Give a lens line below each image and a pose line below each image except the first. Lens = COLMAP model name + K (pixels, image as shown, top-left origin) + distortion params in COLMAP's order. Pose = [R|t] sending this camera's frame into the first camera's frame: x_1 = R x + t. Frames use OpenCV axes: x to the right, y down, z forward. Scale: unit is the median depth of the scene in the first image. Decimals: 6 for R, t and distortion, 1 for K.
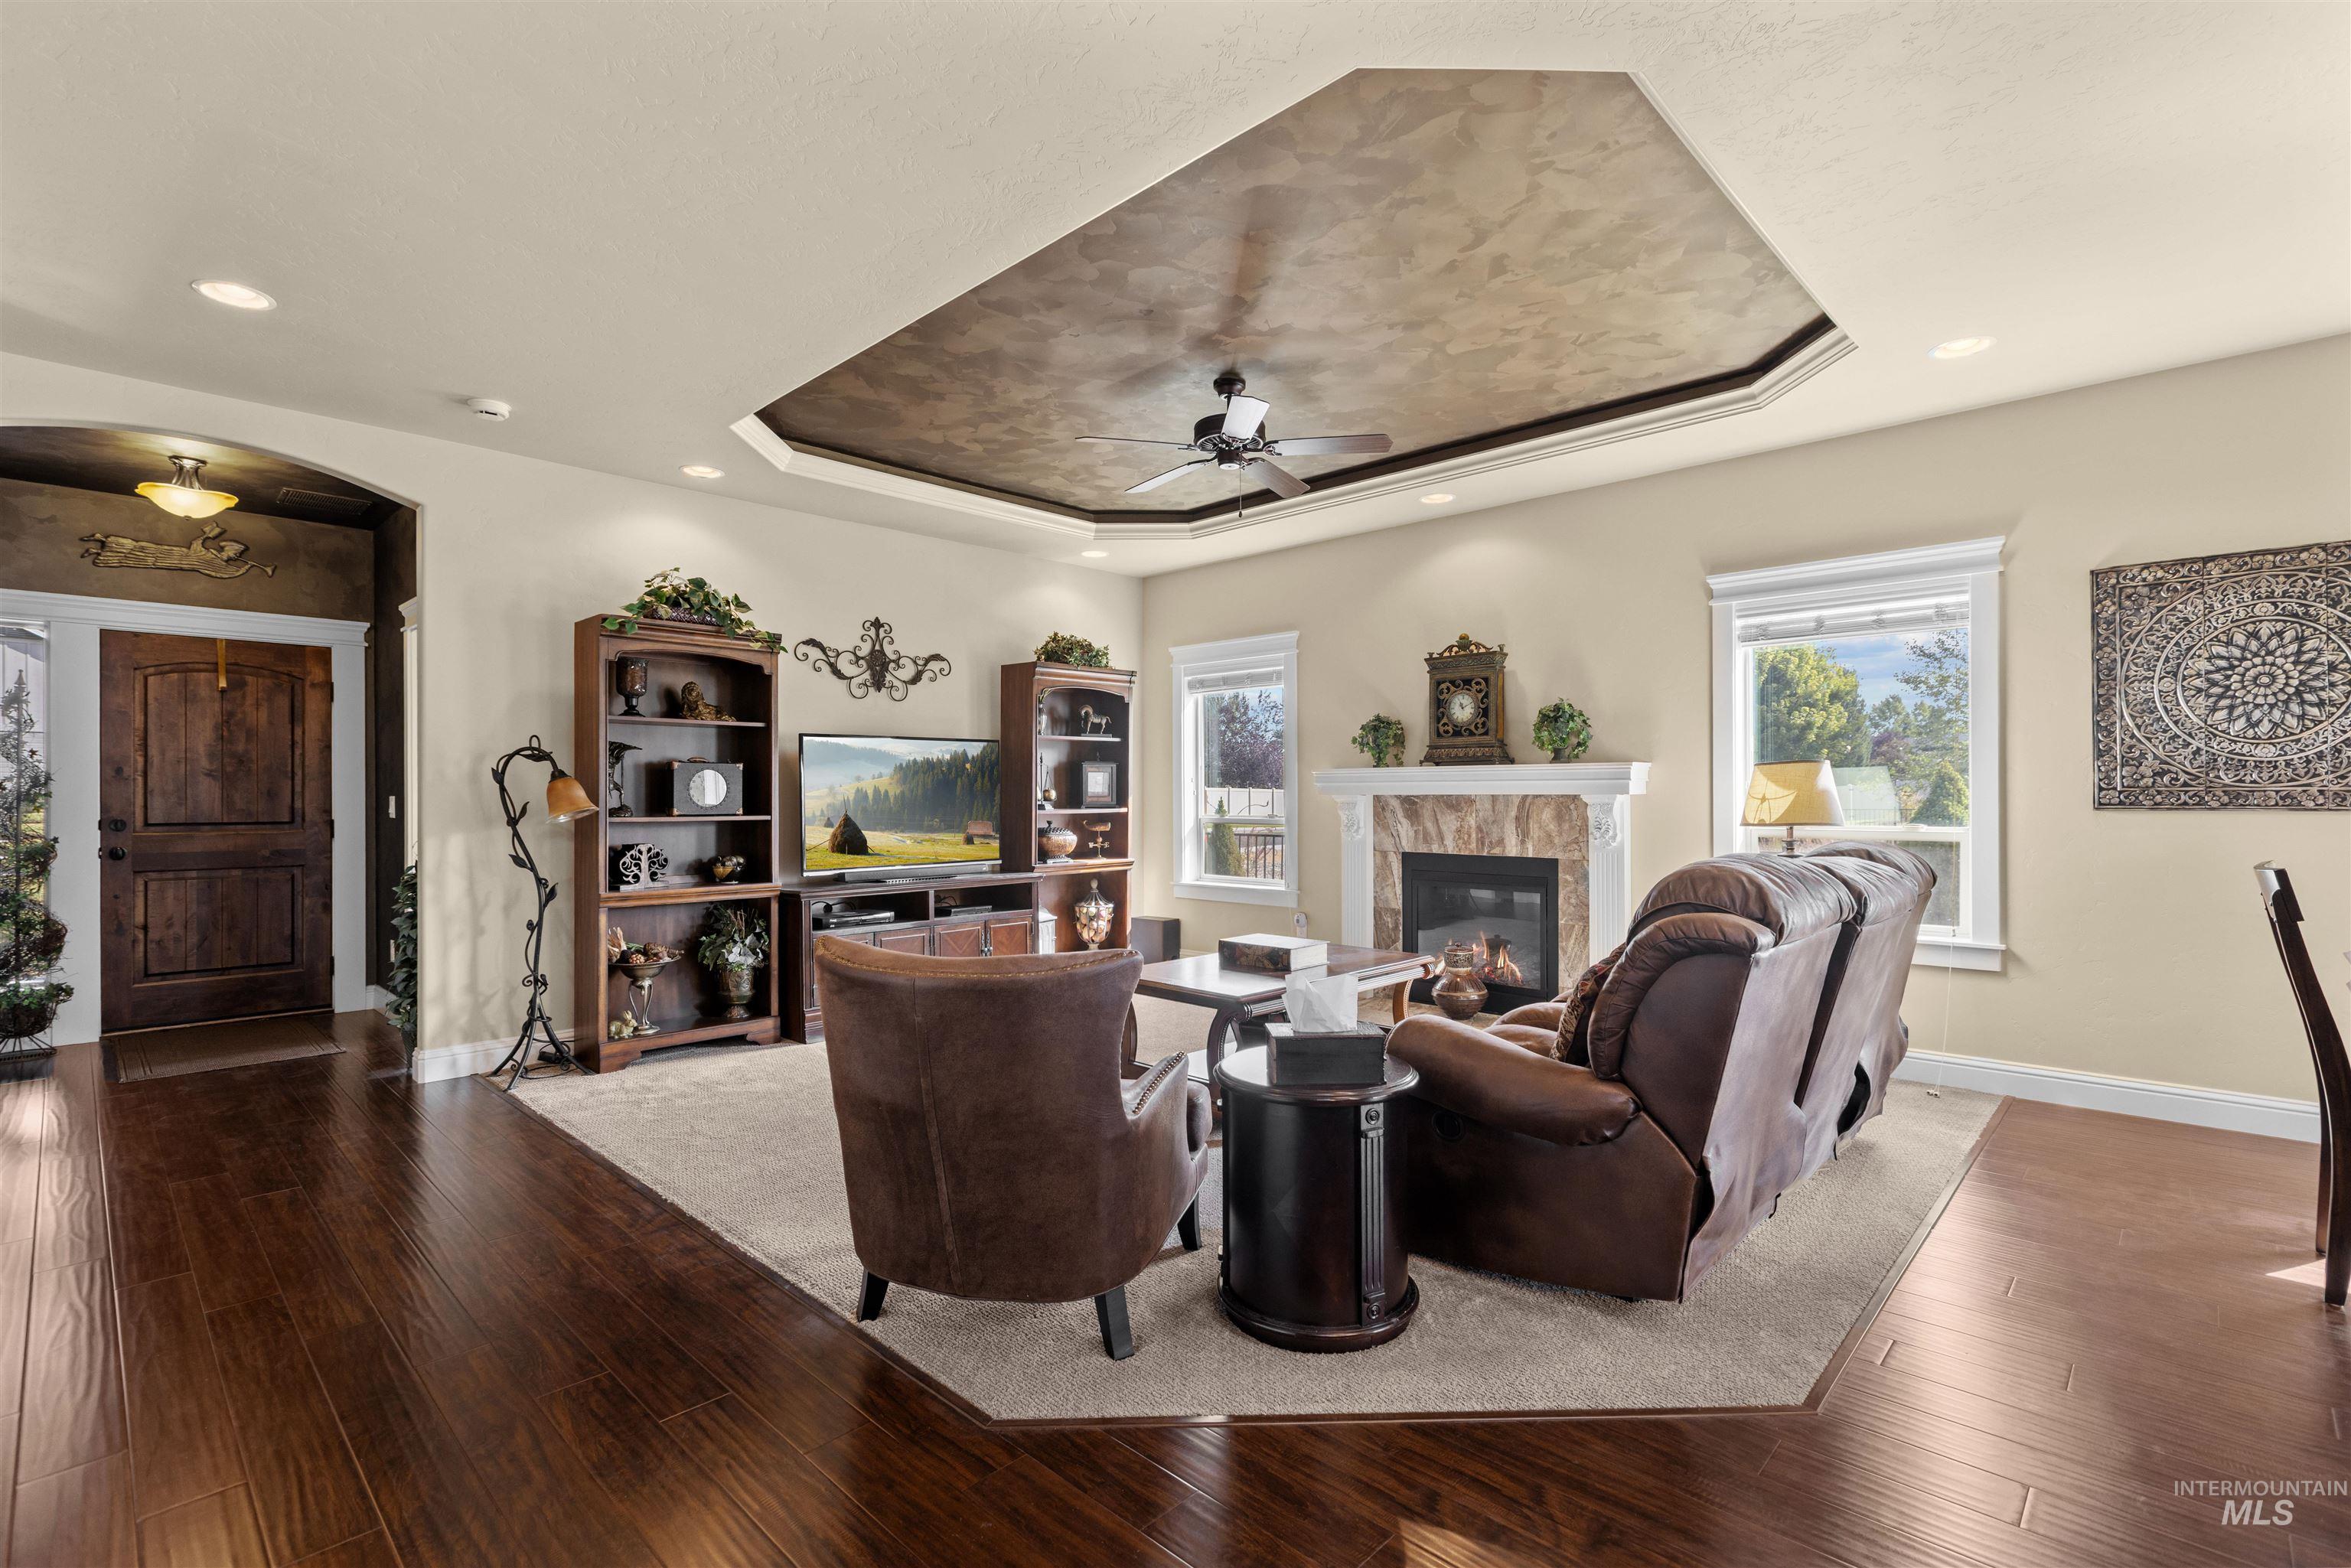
lens RADIAL K [[1081.0, 0, 1183.8], [0, 1081.0, 791.8], [0, 0, 1]] dist [-0.003900, -0.000222]
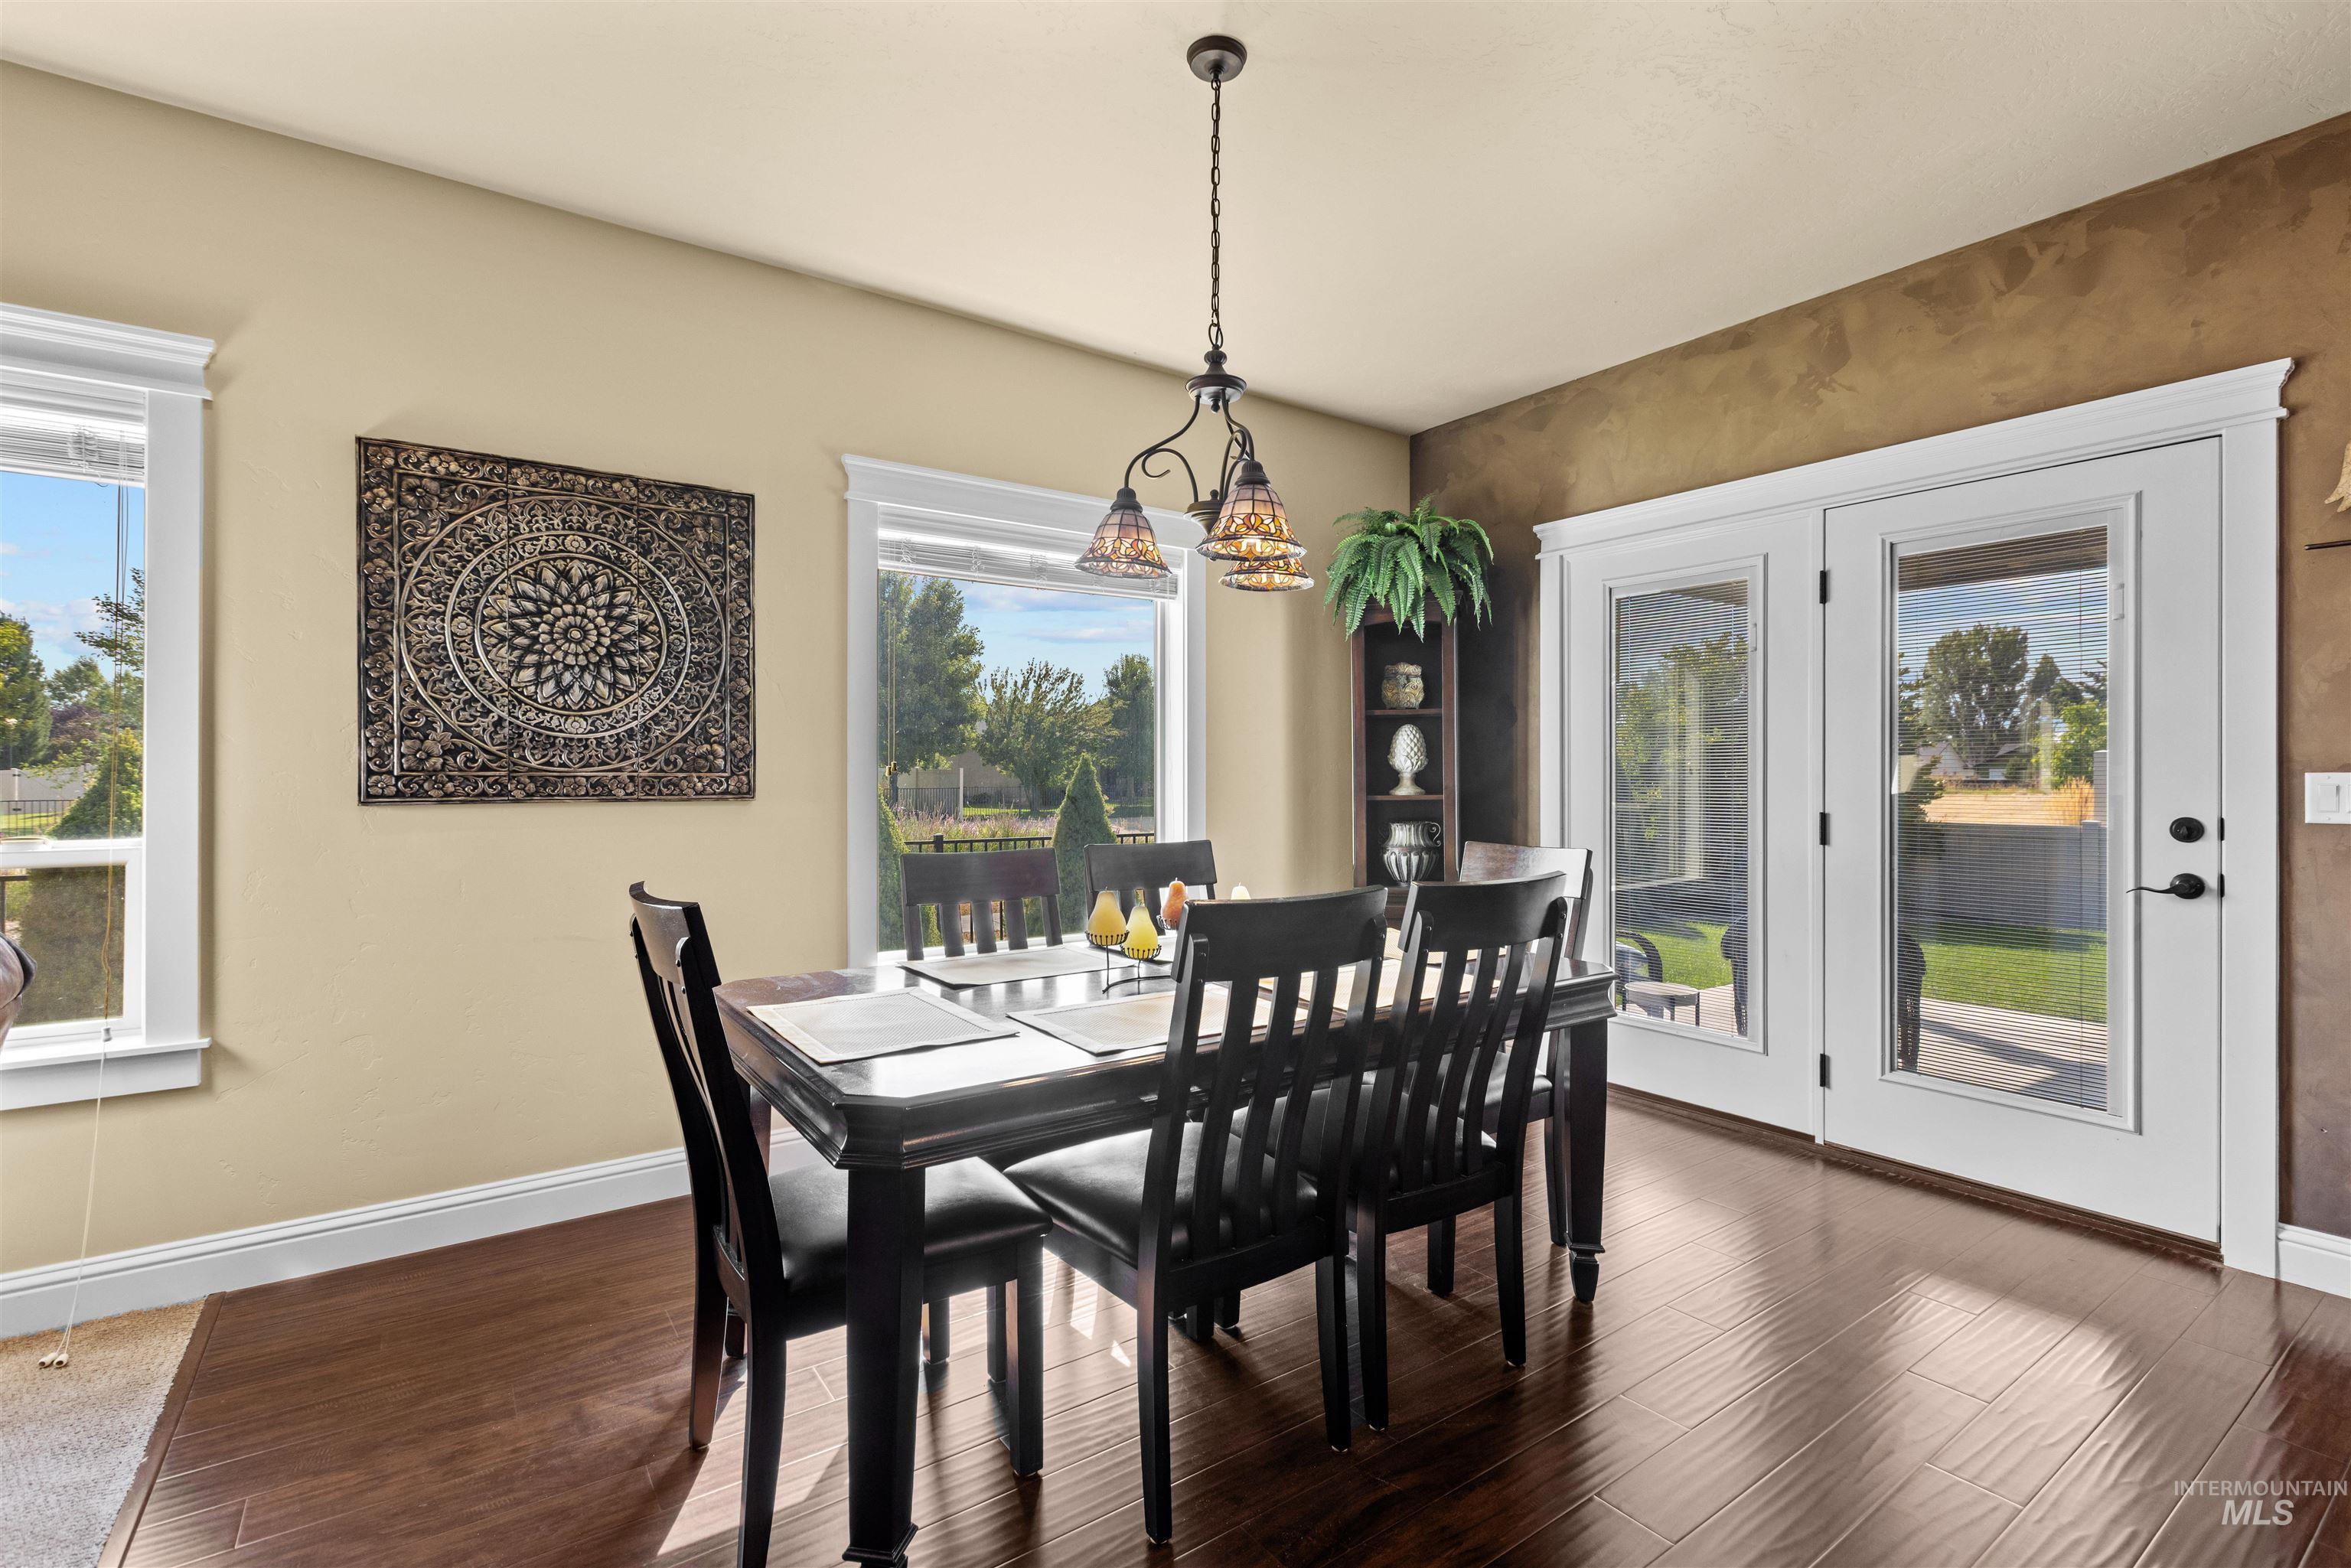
lens RADIAL K [[1063.3, 0, 1201.8], [0, 1063.3, 781.8], [0, 0, 1]] dist [-0.000772, 0.000333]
pose [[0.182157, 0.003337, 0.983264, 0.236229], [-0.003463, 0.999990, -0.002753, 0.002437], [-0.983263, -0.002904, 0.182167, 0.295957]]
